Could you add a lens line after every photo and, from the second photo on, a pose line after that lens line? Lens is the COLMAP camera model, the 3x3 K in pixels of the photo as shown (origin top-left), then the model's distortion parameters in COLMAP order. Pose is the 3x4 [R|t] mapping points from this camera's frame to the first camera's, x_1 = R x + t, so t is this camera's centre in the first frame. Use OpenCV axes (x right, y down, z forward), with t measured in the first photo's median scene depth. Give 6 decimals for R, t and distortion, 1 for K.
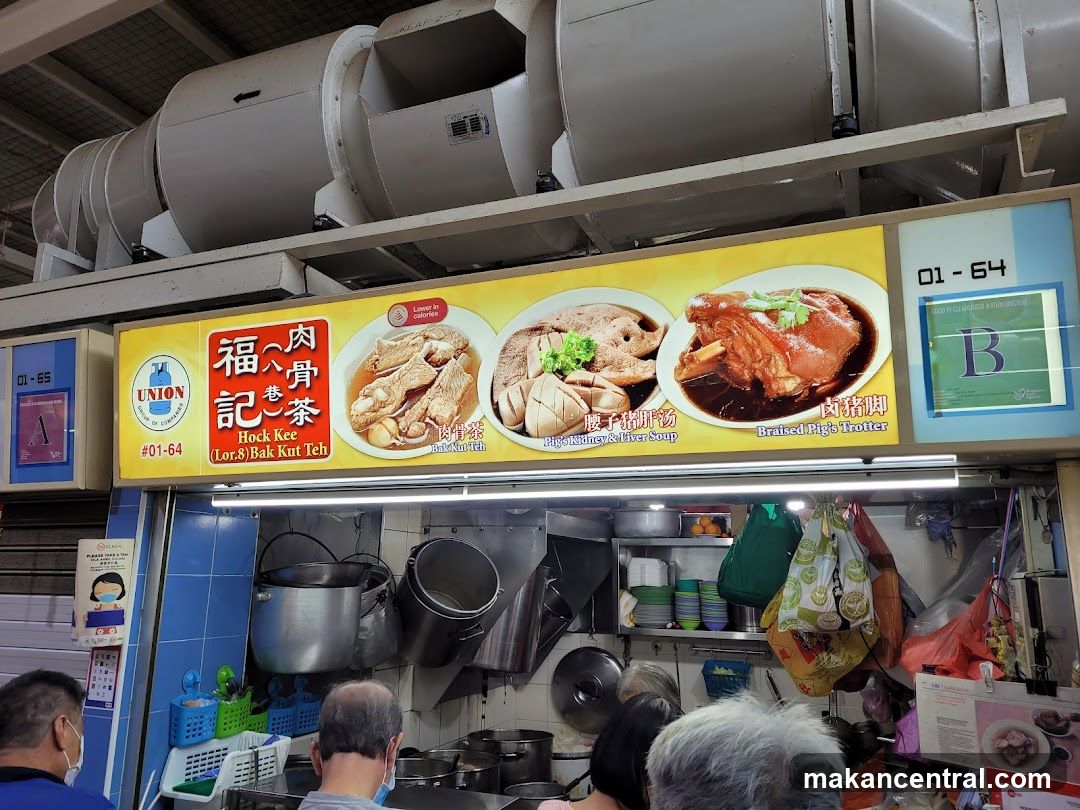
lens RADIAL K [[819.9, 0, 530.5], [0, 819.9, 401.3], [0, 0, 1]] dist [0.059949, -0.055955]
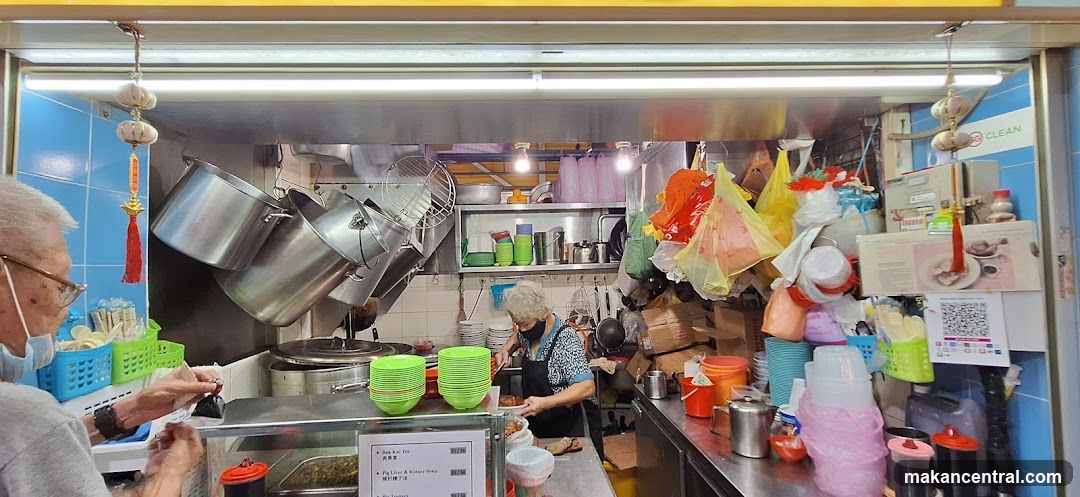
lens RADIAL K [[472.4, 0, 538.1], [0, 472.4, 252.6], [0, 0, 1]] dist [-0.009076, 0.001710]
pose [[0.902333, -0.029563, 0.430024, -0.259374], [-0.051801, 0.982977, 0.176274, 0.220115], [-0.427915, -0.181334, 0.885442, 0.524887]]
